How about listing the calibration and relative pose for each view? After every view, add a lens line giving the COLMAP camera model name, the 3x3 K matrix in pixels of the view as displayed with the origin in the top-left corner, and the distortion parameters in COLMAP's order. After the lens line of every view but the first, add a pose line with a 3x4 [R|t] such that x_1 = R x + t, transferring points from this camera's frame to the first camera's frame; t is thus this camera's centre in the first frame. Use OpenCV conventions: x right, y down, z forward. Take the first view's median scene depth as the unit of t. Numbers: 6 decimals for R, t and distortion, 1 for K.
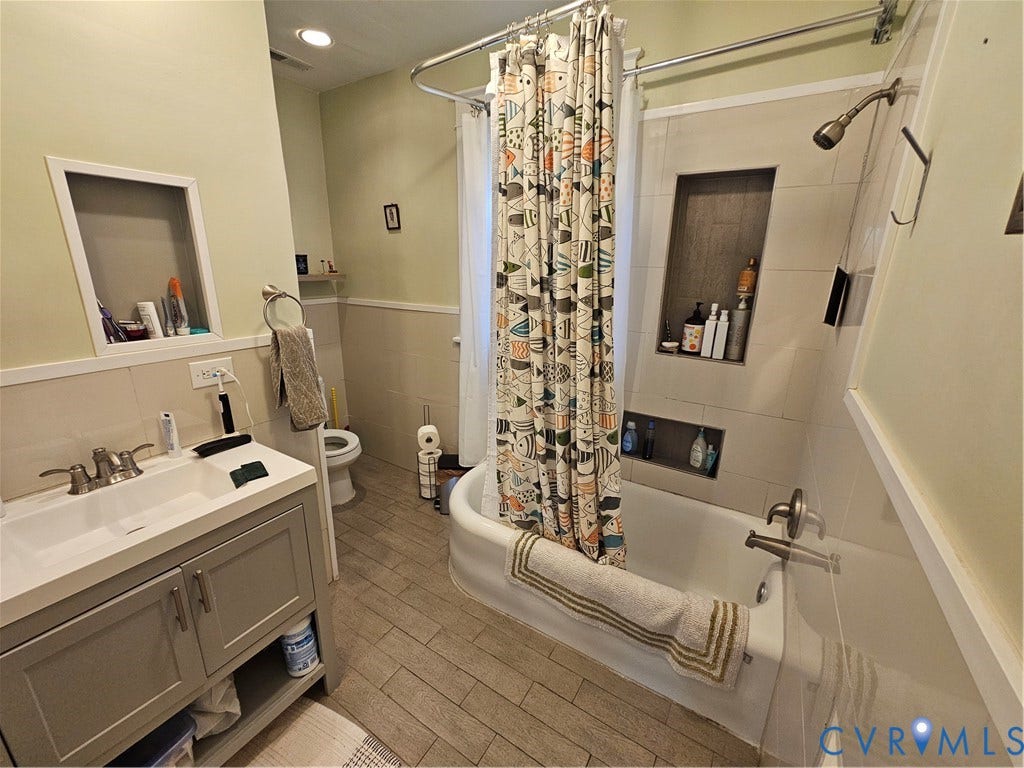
lens RADIAL K [[420.3, 0, 507.6], [0, 420.3, 383.4], [0, 0, 1]] dist [-0.001400, 0.001939]
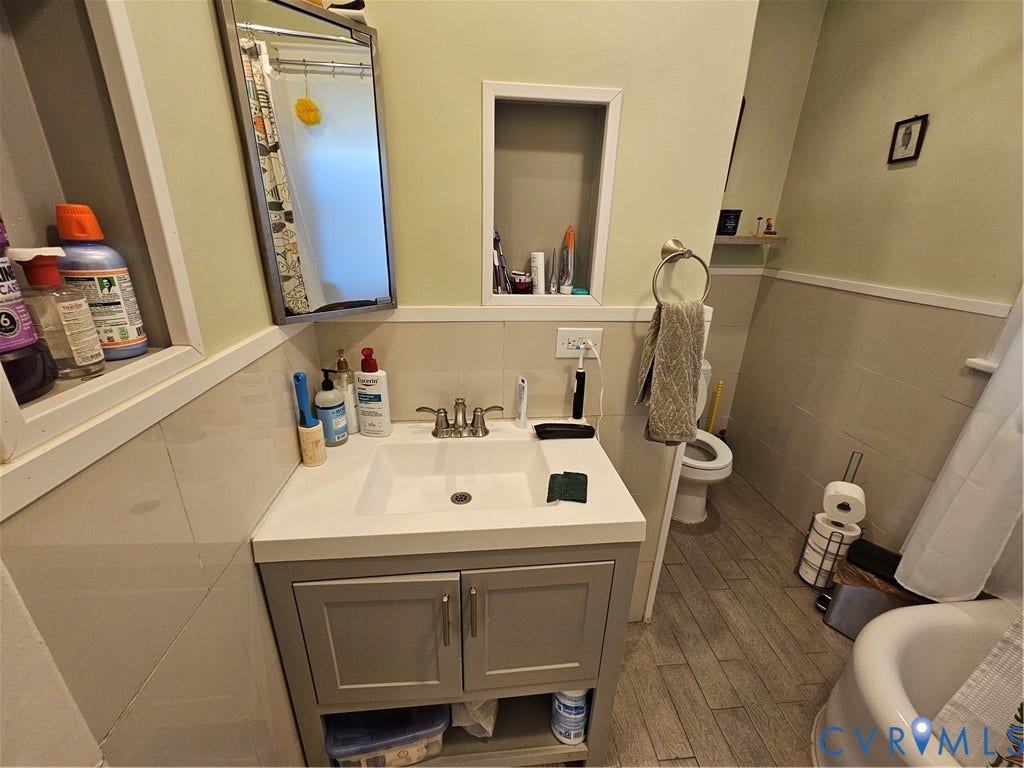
lens RADIAL K [[420.3, 0, 511.1], [0, 420.3, 384.9], [0, 0, 1]] dist [-0.001400, 0.001939]
pose [[0.618923, 0.281357, -0.733330, -0.142784], [-0.230902, 0.957562, 0.172509, -0.055601], [0.750746, 0.062558, 0.657623, 0.335936]]
